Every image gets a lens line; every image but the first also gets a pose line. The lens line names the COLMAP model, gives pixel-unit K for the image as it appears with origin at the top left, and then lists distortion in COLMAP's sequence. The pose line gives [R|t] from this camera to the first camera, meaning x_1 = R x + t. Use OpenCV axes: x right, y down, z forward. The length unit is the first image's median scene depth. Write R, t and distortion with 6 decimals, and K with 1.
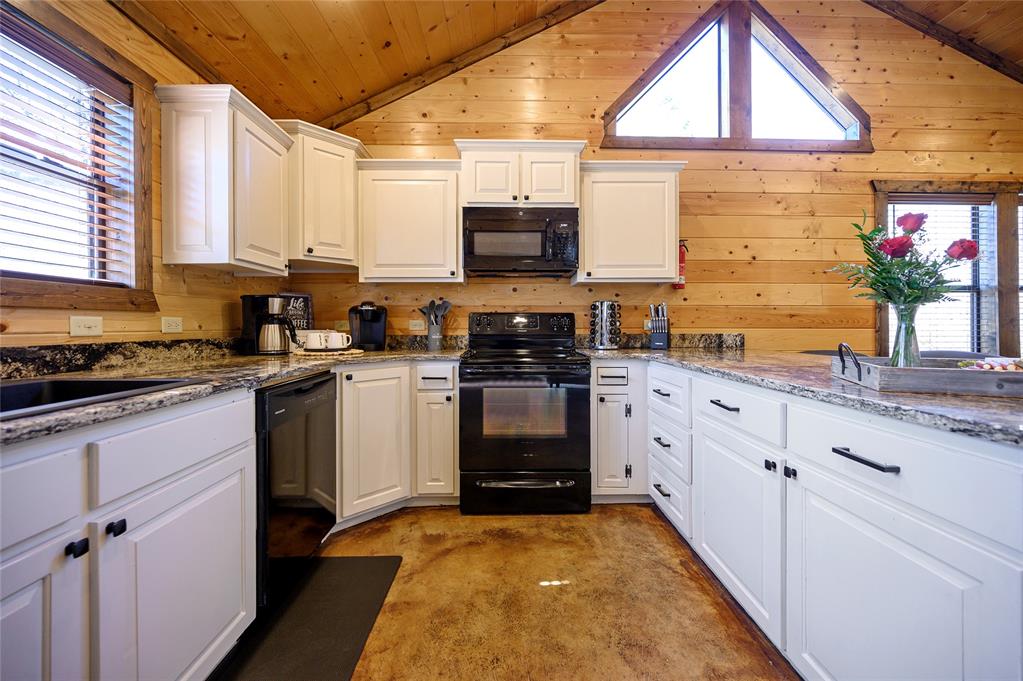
lens RADIAL K [[406.7, 0, 515.9], [0, 406.7, 325.3], [0, 0, 1]] dist [-0.003662, 0.000656]
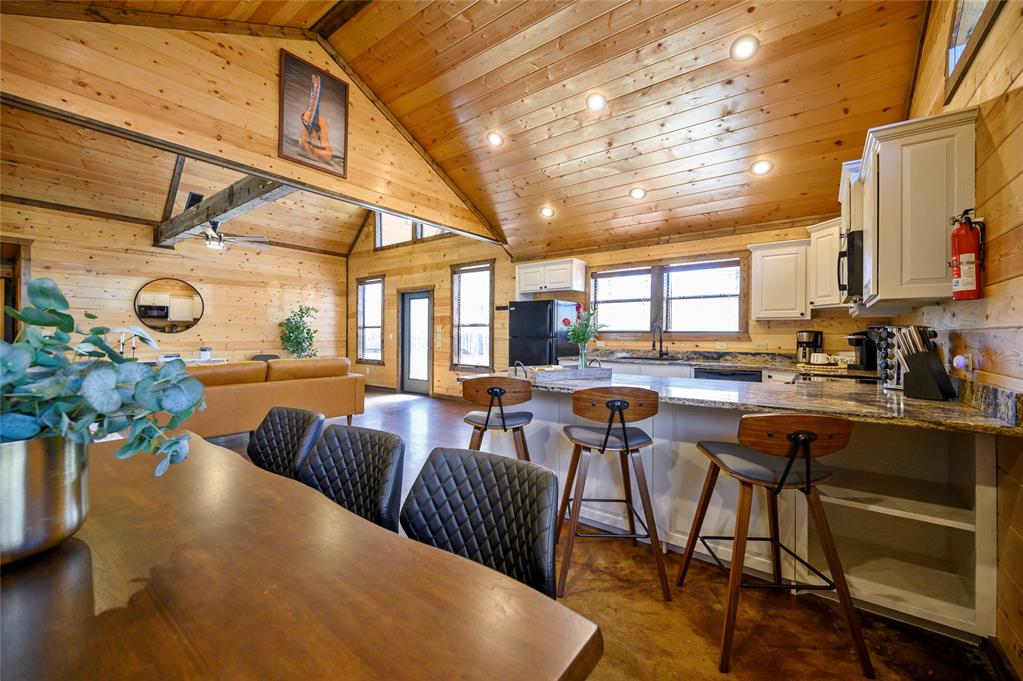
lens RADIAL K [[406.7, 0, 511.6], [0, 406.7, 337.3], [0, 0, 1]] dist [-0.003662, 0.000656]
pose [[-0.627797, 0.001554, -0.778376, 1.199299], [-0.004655, 0.999973, 0.005751, -0.037835], [0.778363, 0.007234, -0.627773, 0.848179]]
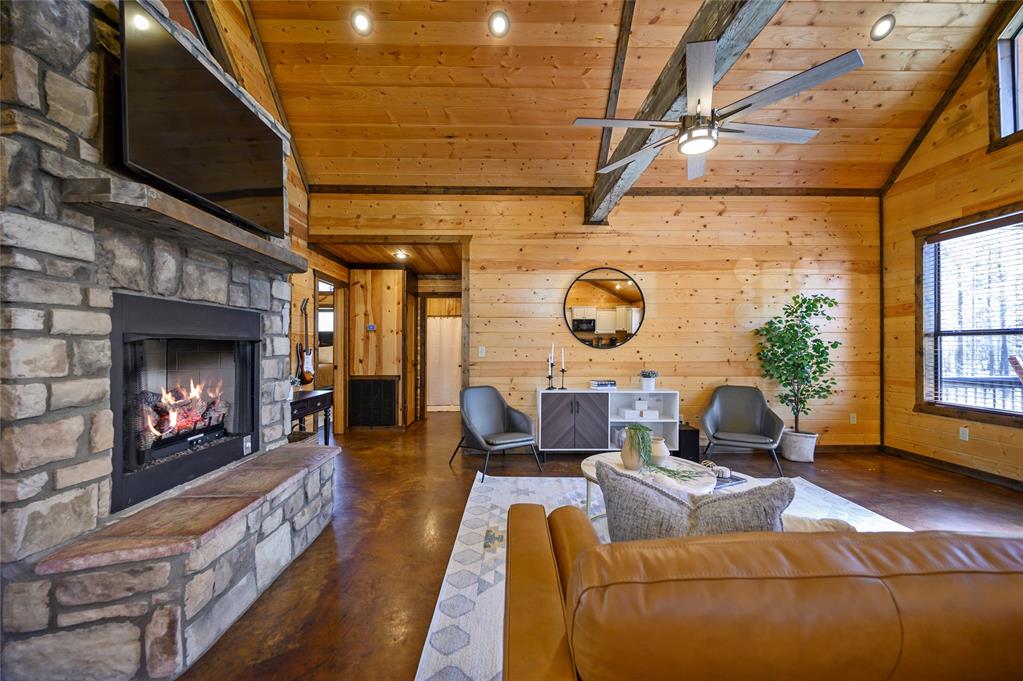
lens RADIAL K [[406.7, 0, 509.8], [0, 406.7, 344.9], [0, 0, 1]] dist [-0.003662, 0.000656]
pose [[-0.999951, 0.003016, 0.009392, 0.971188], [0.003015, 0.999995, -0.000185, -0.056189], [-0.009393, -0.000156, -0.999956, -0.532116]]
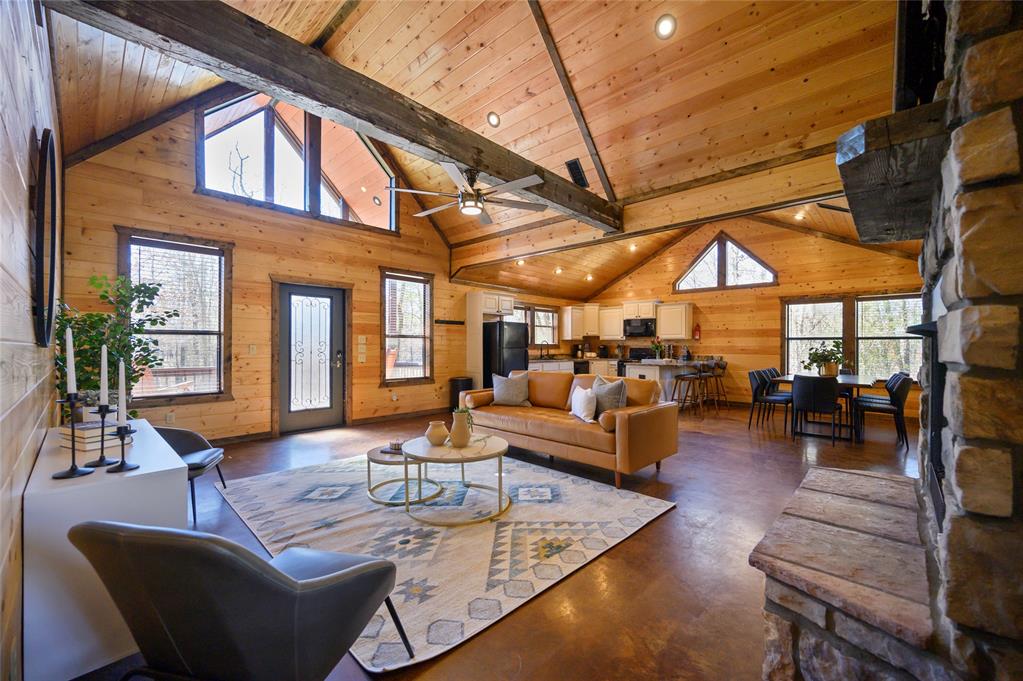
lens RADIAL K [[406.7, 0, 510.7], [0, 406.7, 343.9], [0, 0, 1]] dist [-0.003662, 0.000656]
pose [[0.705634, 0.000221, -0.708576, 1.504942], [-0.003917, 0.999986, -0.003590, -0.046862], [0.708566, 0.005309, 0.705625, -1.990769]]
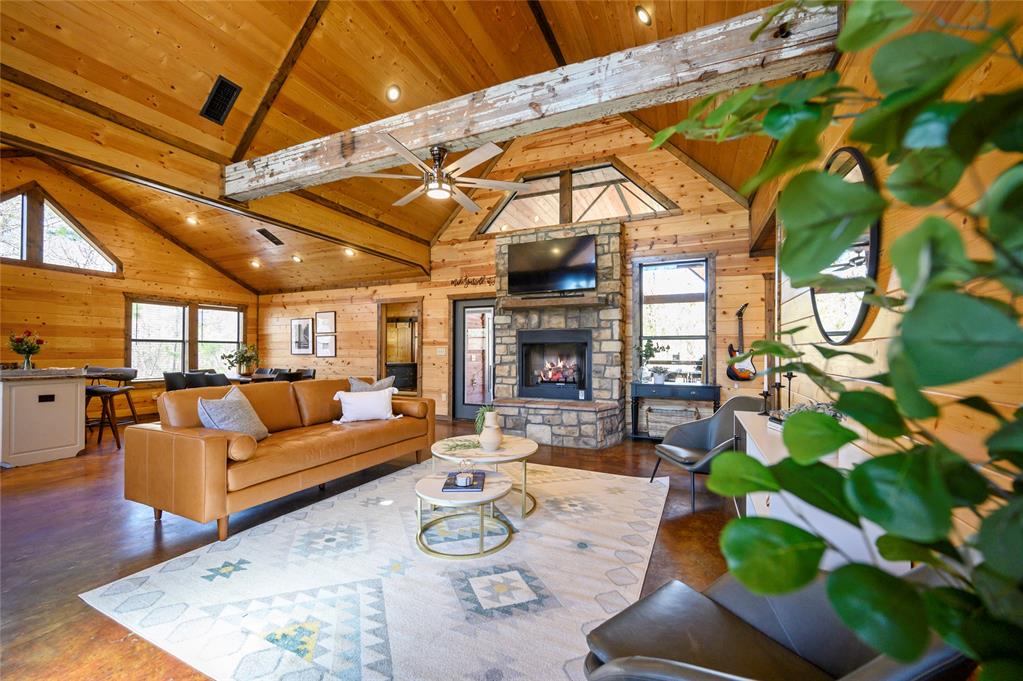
lens RADIAL K [[406.7, 0, 508.3], [0, 406.7, 346.4], [0, 0, 1]] dist [-0.003662, 0.000656]
pose [[0.441288, 0.013001, 0.897272, -0.177831], [-0.001148, 0.999902, -0.013924, -0.031093], [-0.897365, 0.005115, 0.441259, -1.869059]]
